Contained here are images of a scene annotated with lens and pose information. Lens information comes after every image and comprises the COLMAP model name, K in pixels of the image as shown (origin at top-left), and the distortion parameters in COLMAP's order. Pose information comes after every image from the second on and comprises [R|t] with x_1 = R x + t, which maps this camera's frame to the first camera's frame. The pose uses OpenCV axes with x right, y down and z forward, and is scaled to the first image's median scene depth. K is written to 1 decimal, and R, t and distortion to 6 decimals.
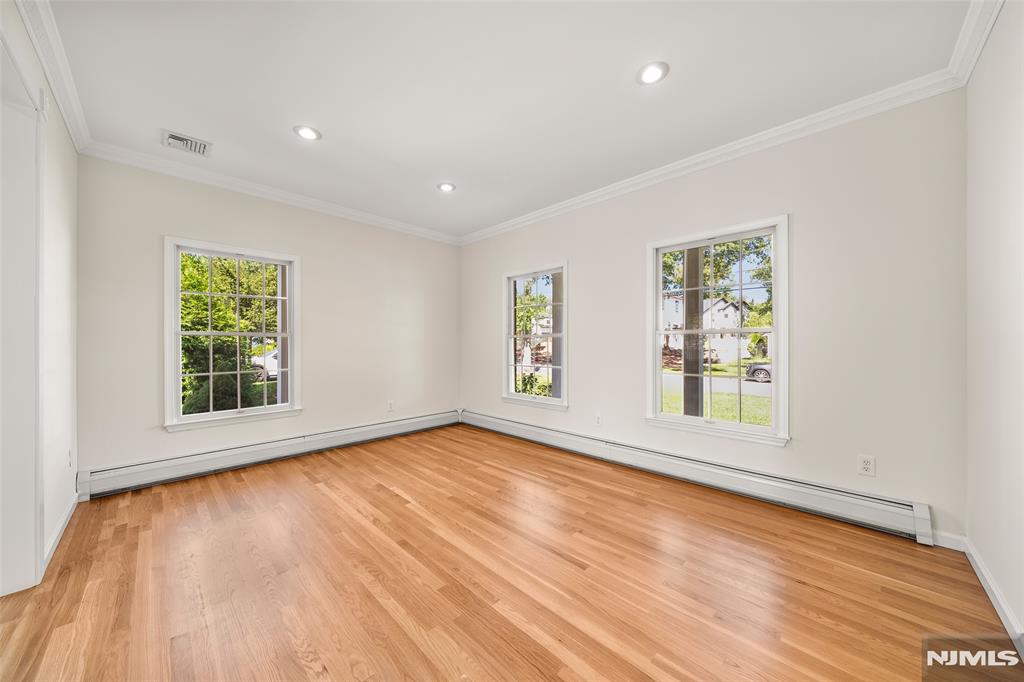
lens RADIAL K [[354.1, 0, 512.0], [0, 354.1, 341.0], [0, 0, 1]] dist [0.000510, -0.000035]
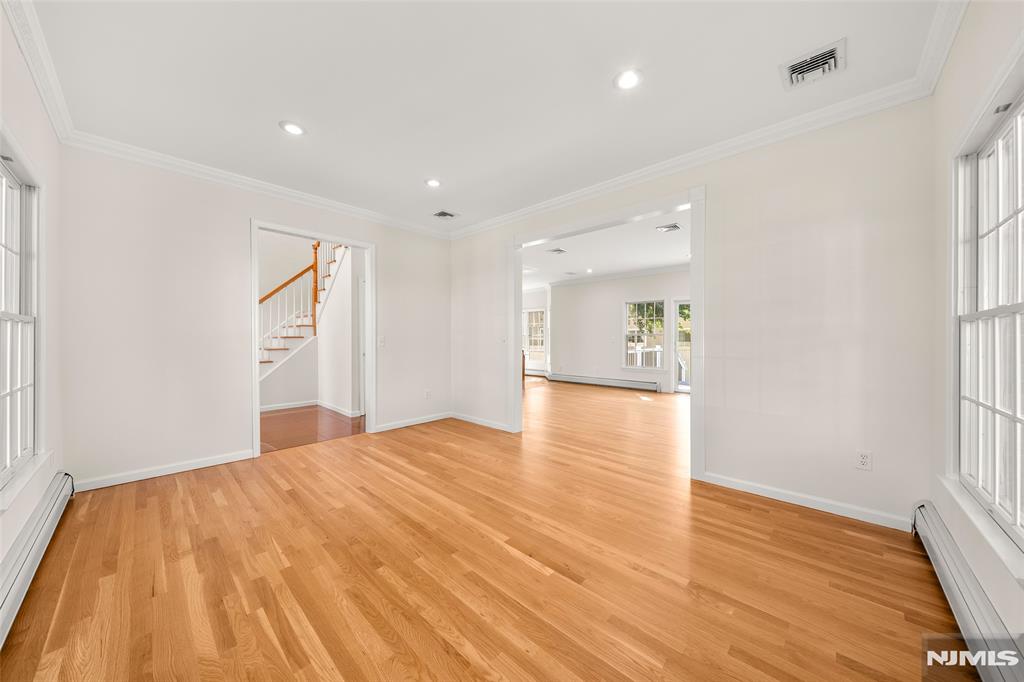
lens RADIAL K [[342.9, 0, 512.0], [0, 342.9, 341.0], [0, 0, 1]] dist [0.001662, 0.000186]
pose [[-0.999606, 0.003158, -0.027892, -0.288558], [0.003169, 0.999995, -0.000321, 0.013774], [0.027891, -0.000409, -0.999611, 1.791575]]
